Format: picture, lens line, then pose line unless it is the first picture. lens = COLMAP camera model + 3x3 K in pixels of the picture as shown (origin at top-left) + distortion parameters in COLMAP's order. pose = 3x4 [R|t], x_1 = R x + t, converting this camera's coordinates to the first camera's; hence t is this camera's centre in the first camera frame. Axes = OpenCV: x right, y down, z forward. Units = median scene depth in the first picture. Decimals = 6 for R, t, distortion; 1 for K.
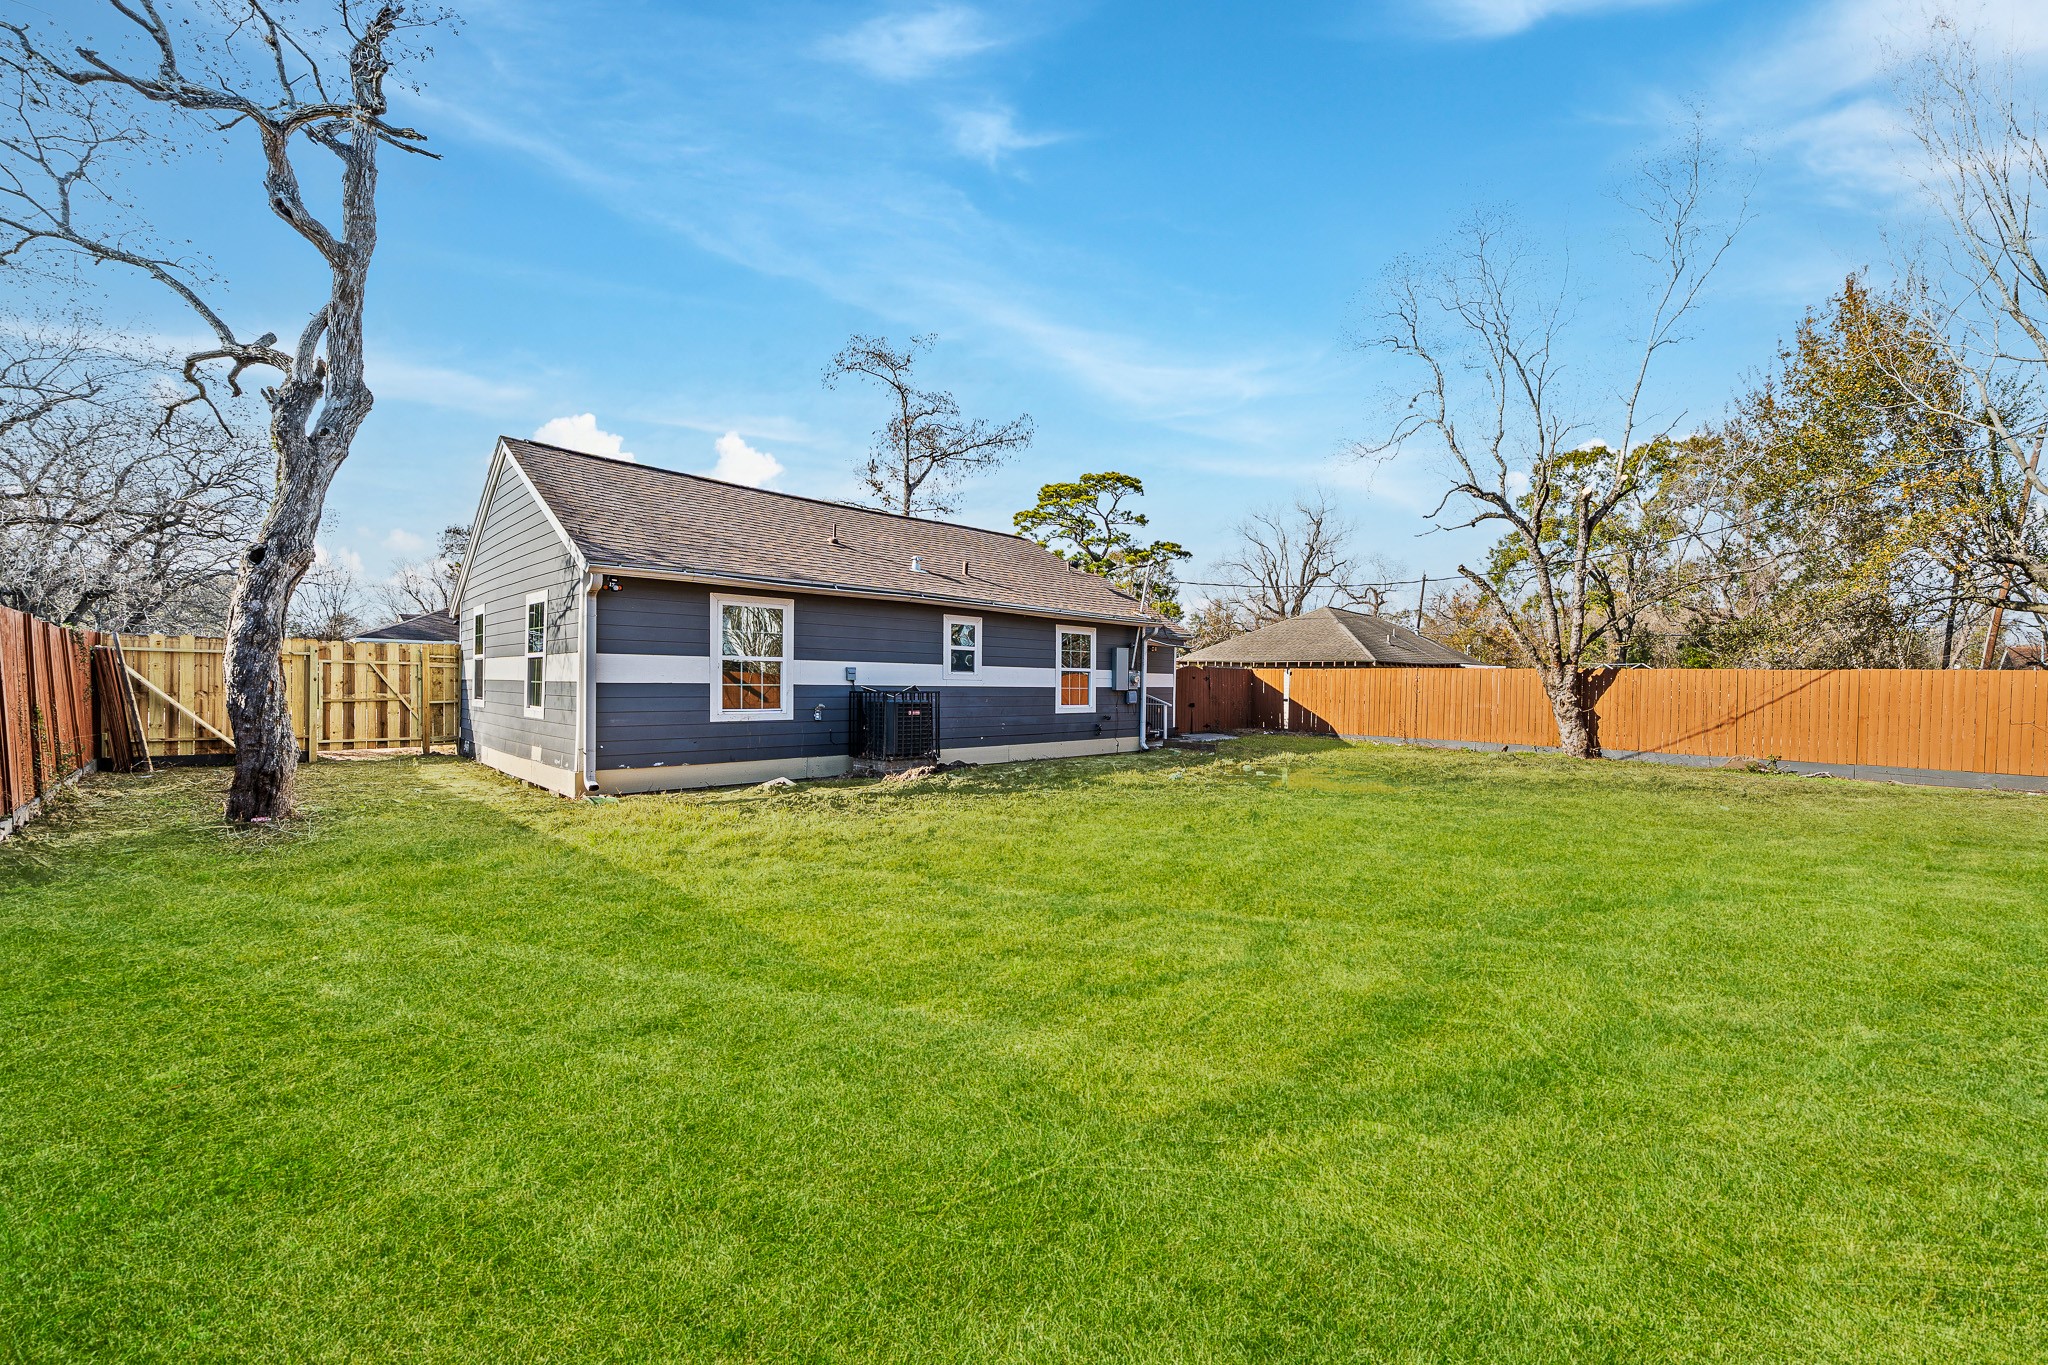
lens RADIAL K [[791.4, 0, 1174.6], [0, 791.4, 683.2], [0, 0, 1]] dist [-0.002137, -0.000124]
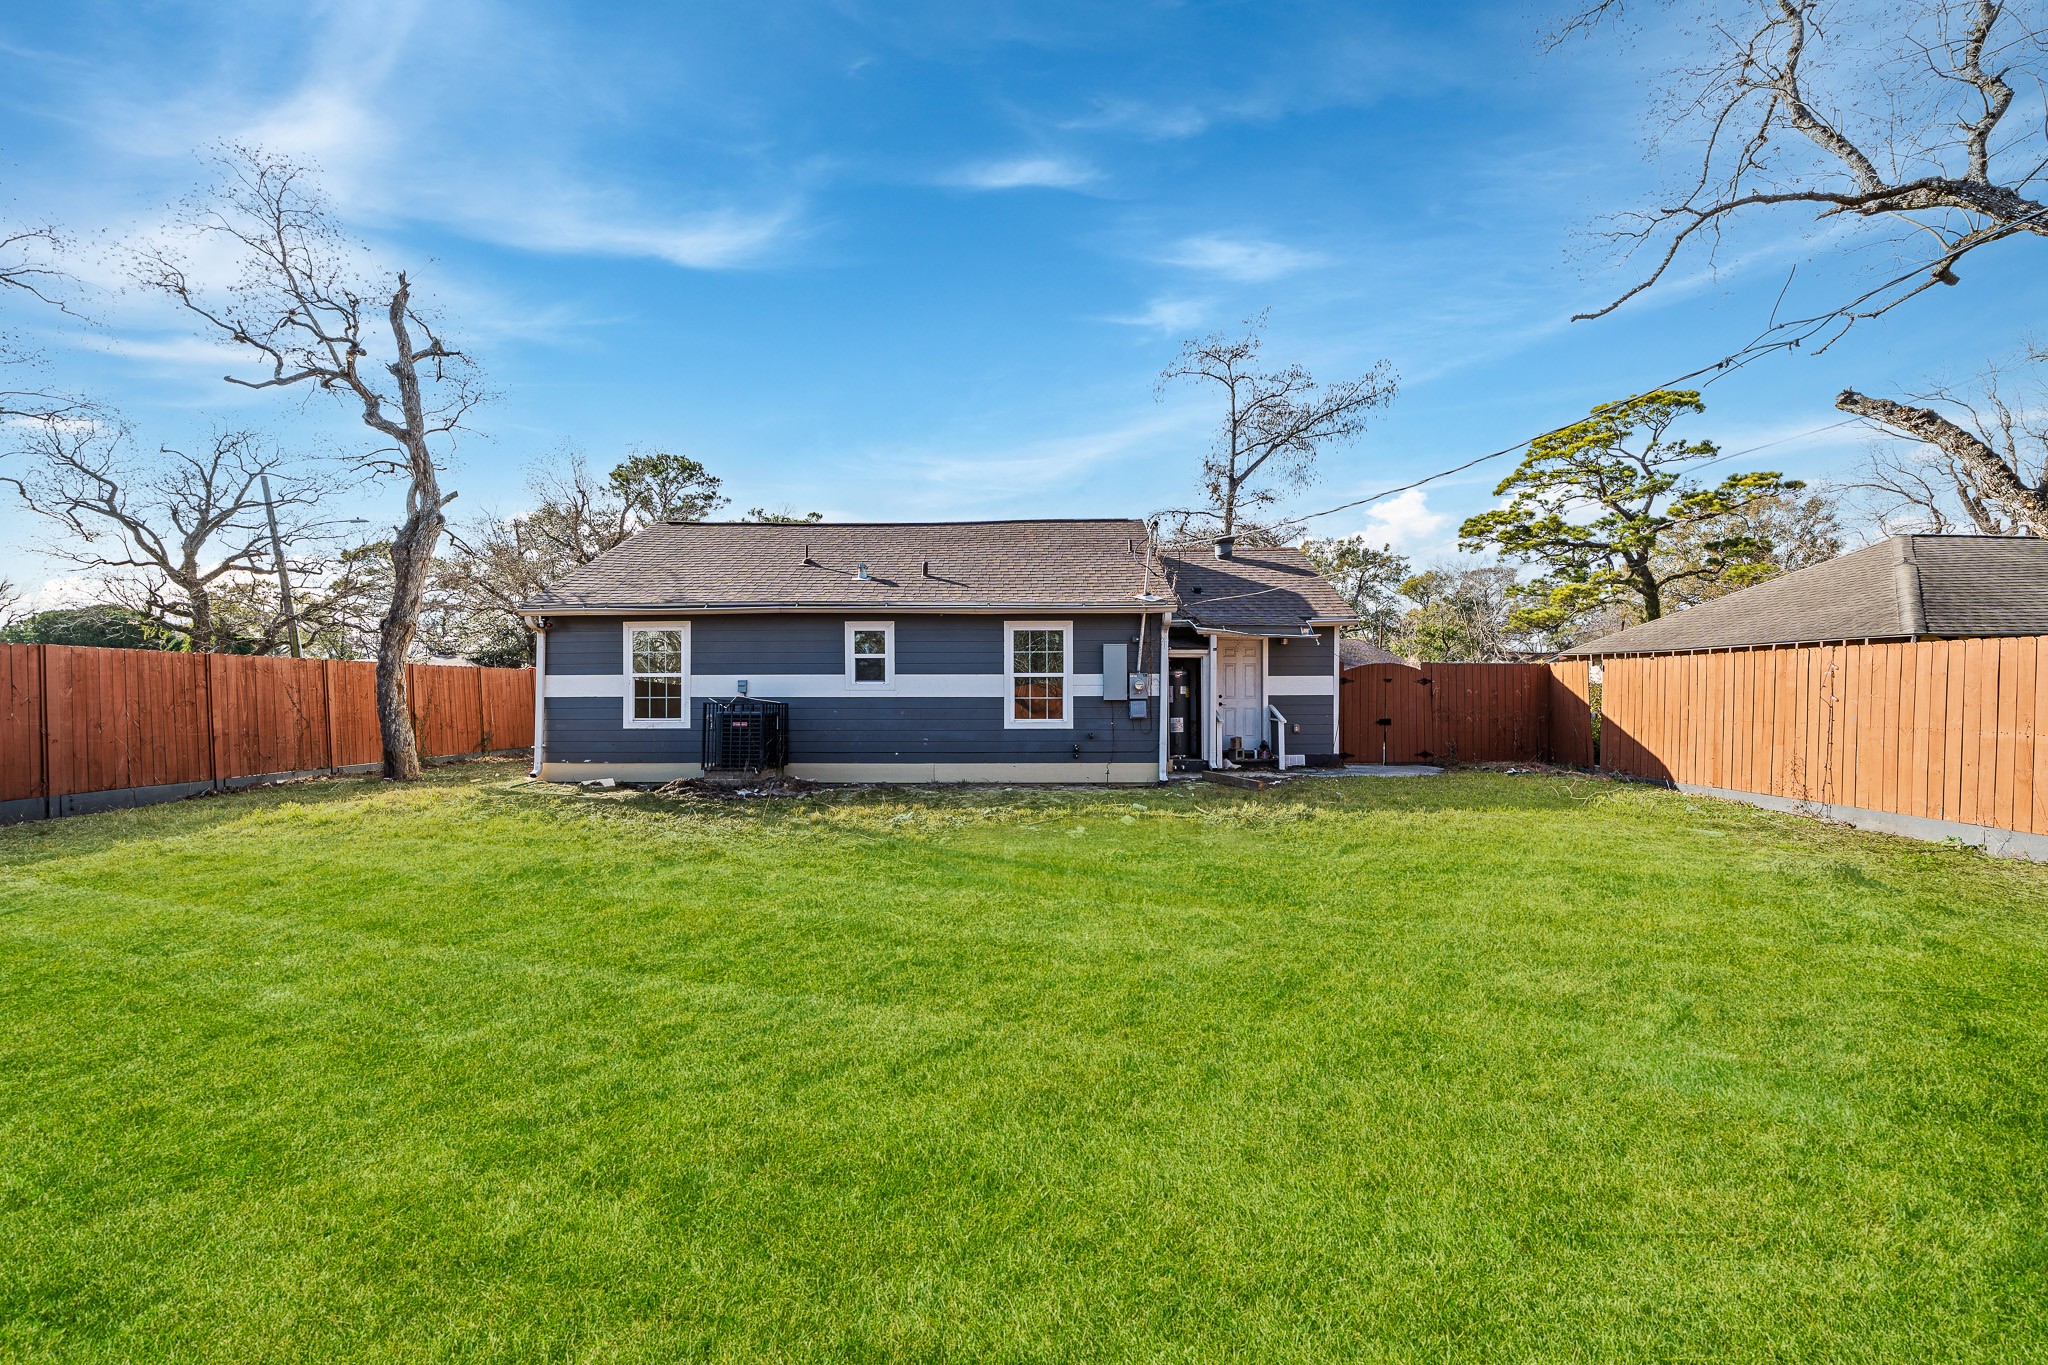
lens RADIAL K [[800.6, 0, 1024.0], [0, 800.6, 682.5], [0, 0, 1]] dist [-0.004561, -0.000063]
pose [[0.624228, -0.025178, -0.780836, 0.517766], [0.012168, 0.999673, -0.022507, 0.008977], [0.781147, 0.004549, 0.624330, 0.496973]]
